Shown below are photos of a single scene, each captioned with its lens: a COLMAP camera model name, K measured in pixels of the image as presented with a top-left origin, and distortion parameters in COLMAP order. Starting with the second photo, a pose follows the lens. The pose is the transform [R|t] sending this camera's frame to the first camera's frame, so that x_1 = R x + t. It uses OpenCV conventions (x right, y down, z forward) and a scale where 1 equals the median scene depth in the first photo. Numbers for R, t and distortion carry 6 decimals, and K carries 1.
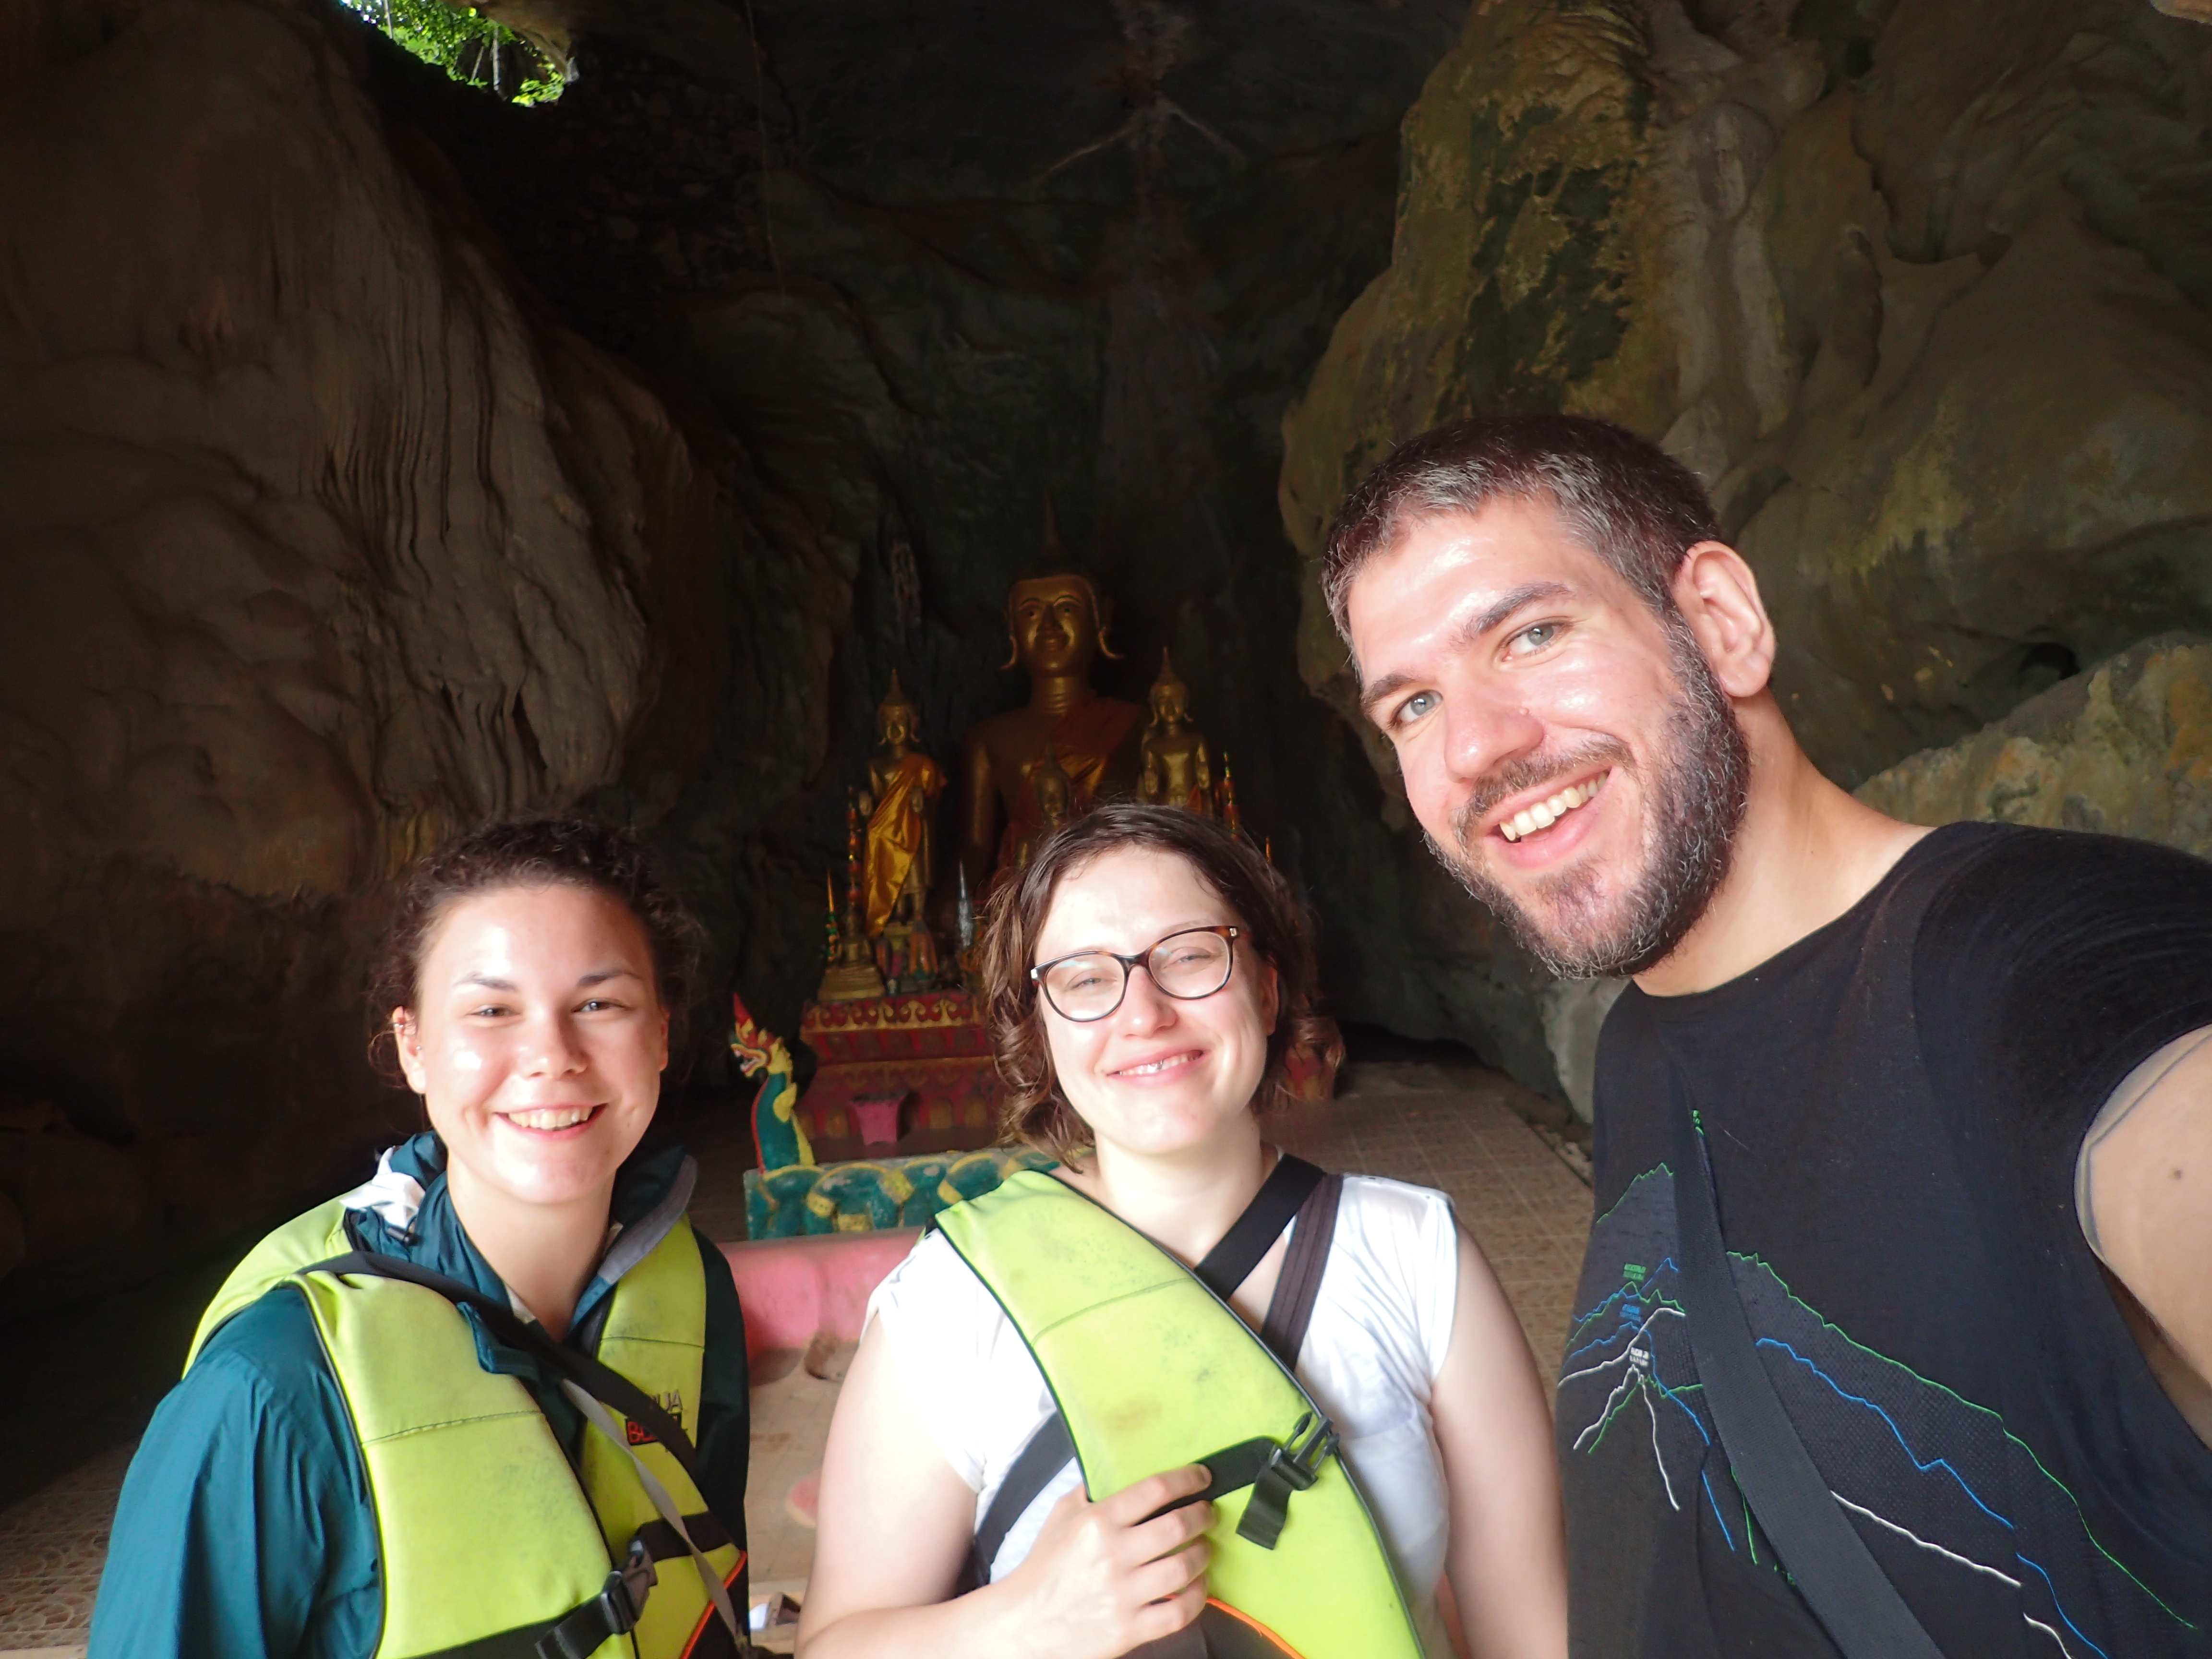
lens RADIAL K [[1643.6, 0, 1106.0], [0, 1643.6, 829.5], [0, 0, 1]] dist [0.000924, -0.002569]
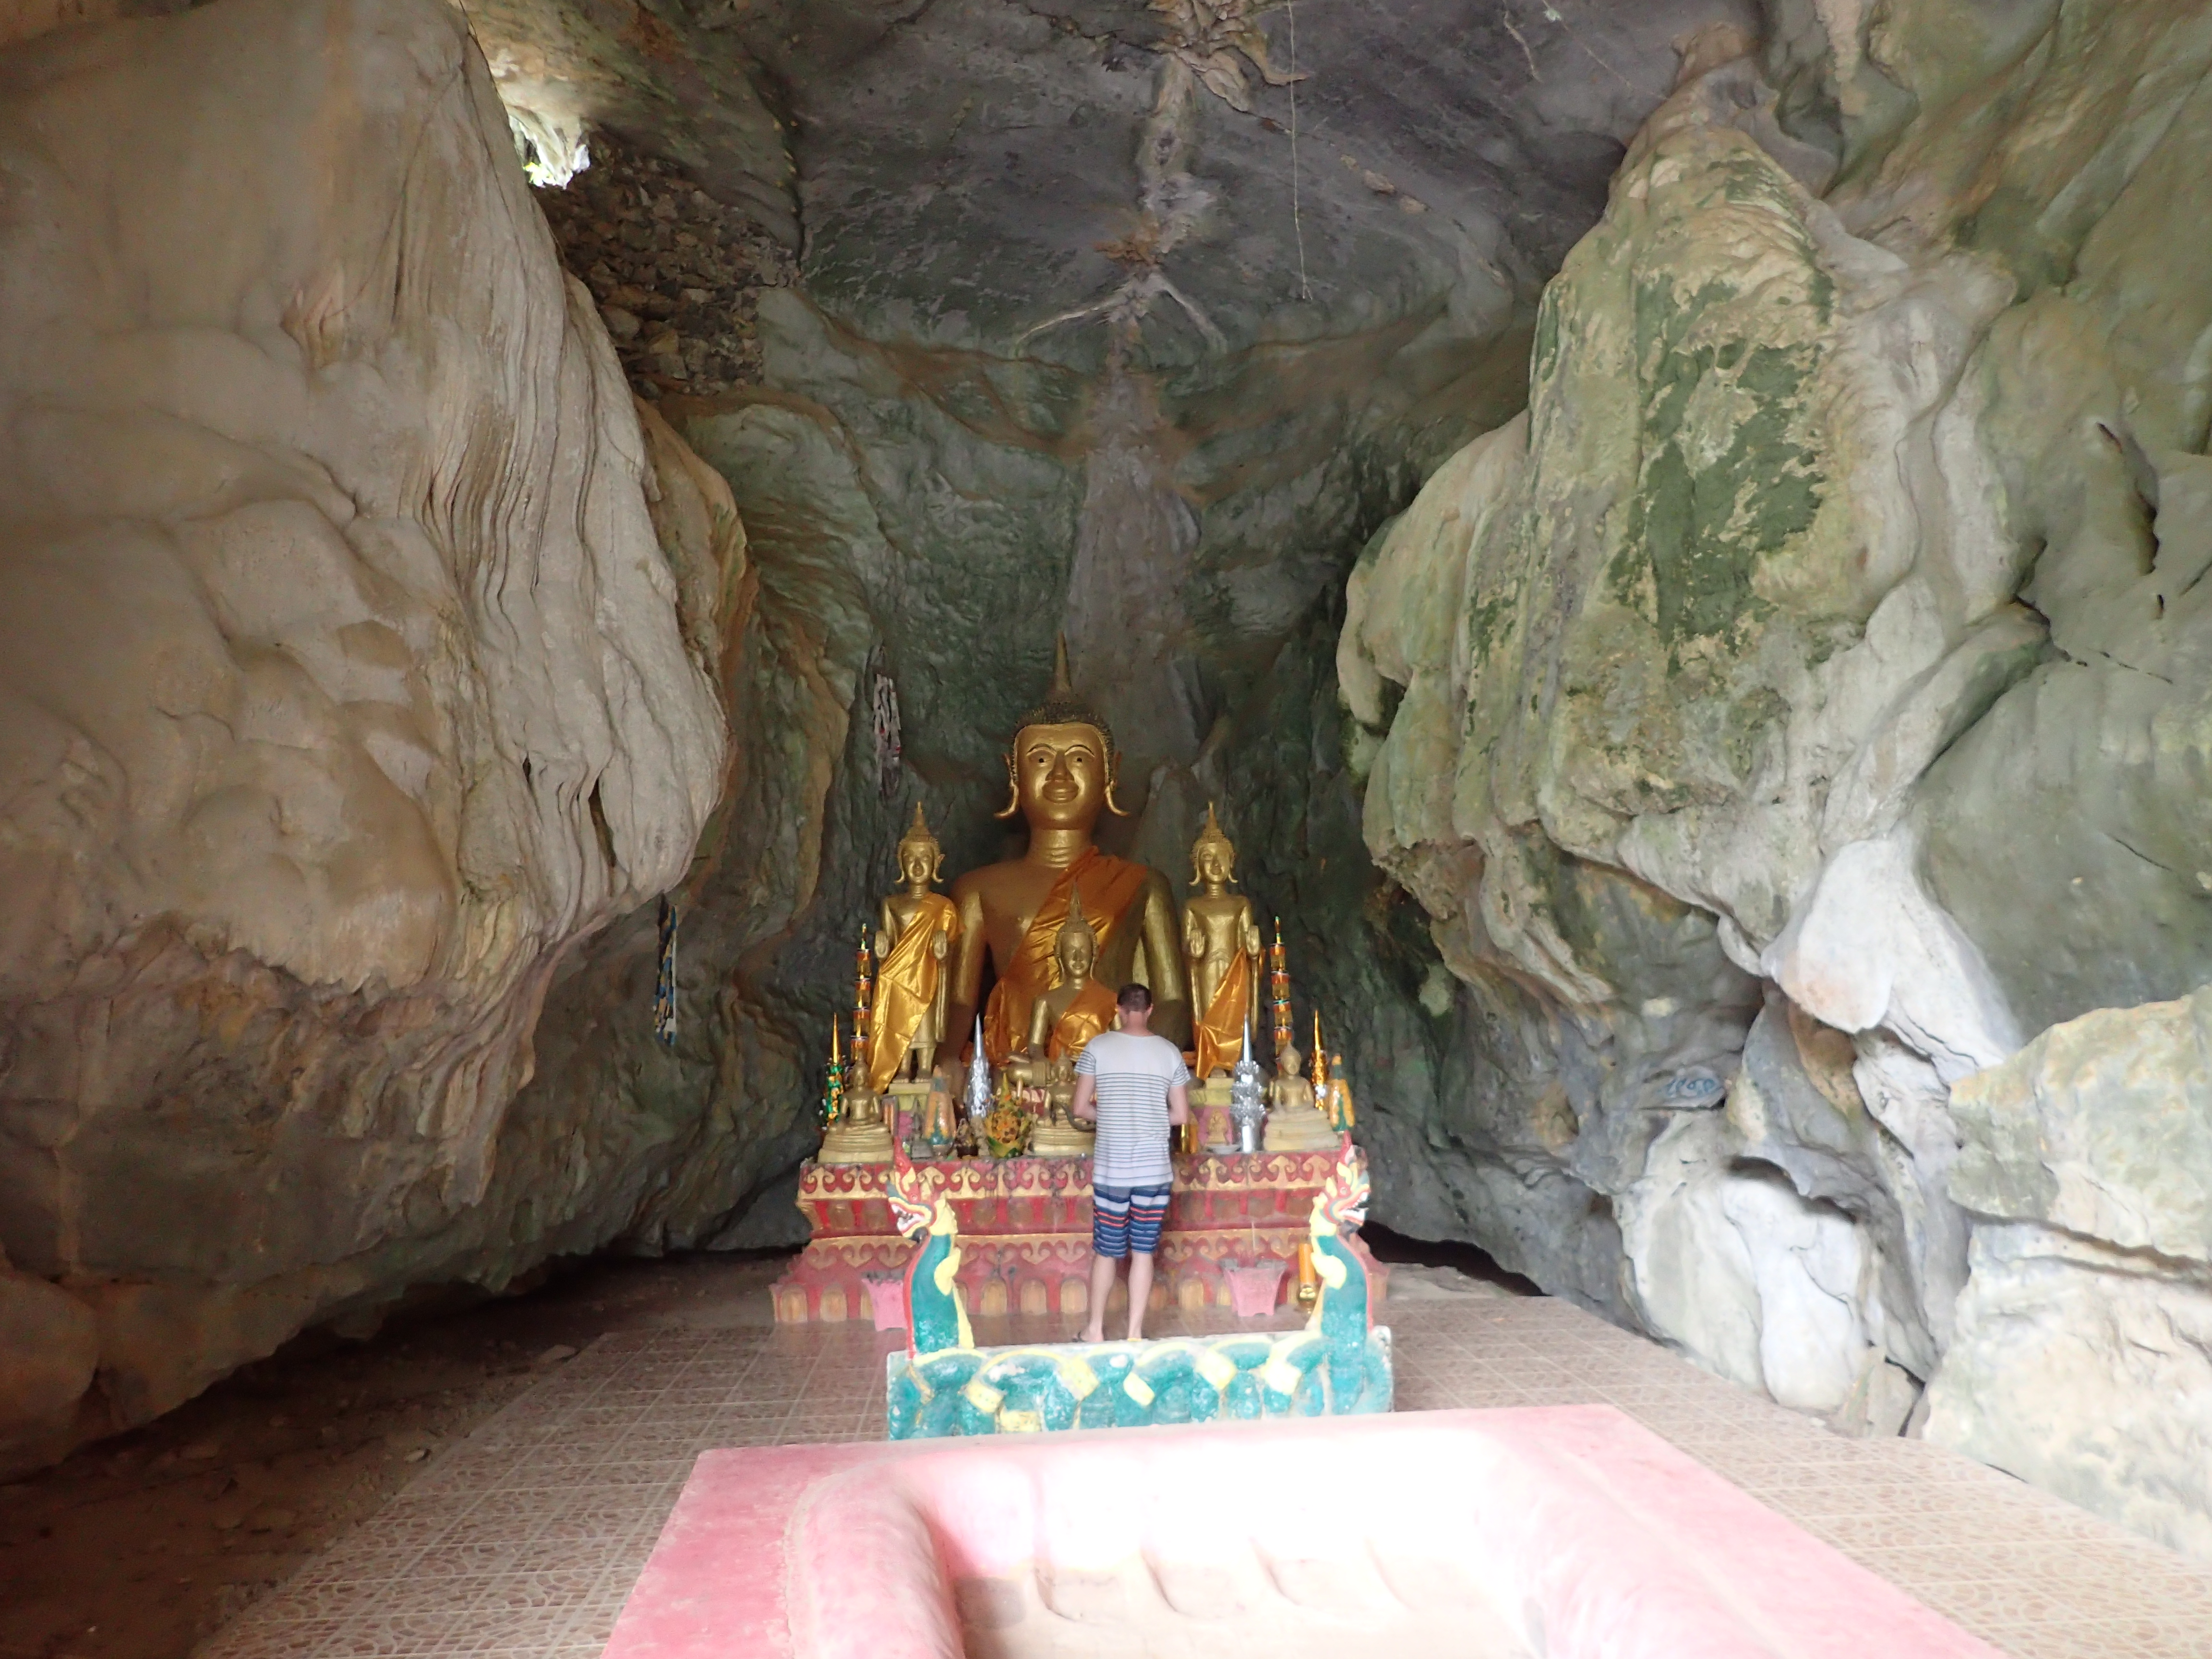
lens RADIAL K [[1638.7, 0, 1106.0], [0, 1638.7, 829.5], [0, 0, 1]] dist [0.002327, 0.001265]
pose [[0.987090, 0.082004, 0.137579, -0.201887], [-0.065055, 0.990214, -0.123471, 0.032640], [-0.146357, 0.112927, 0.982765, 0.110390]]
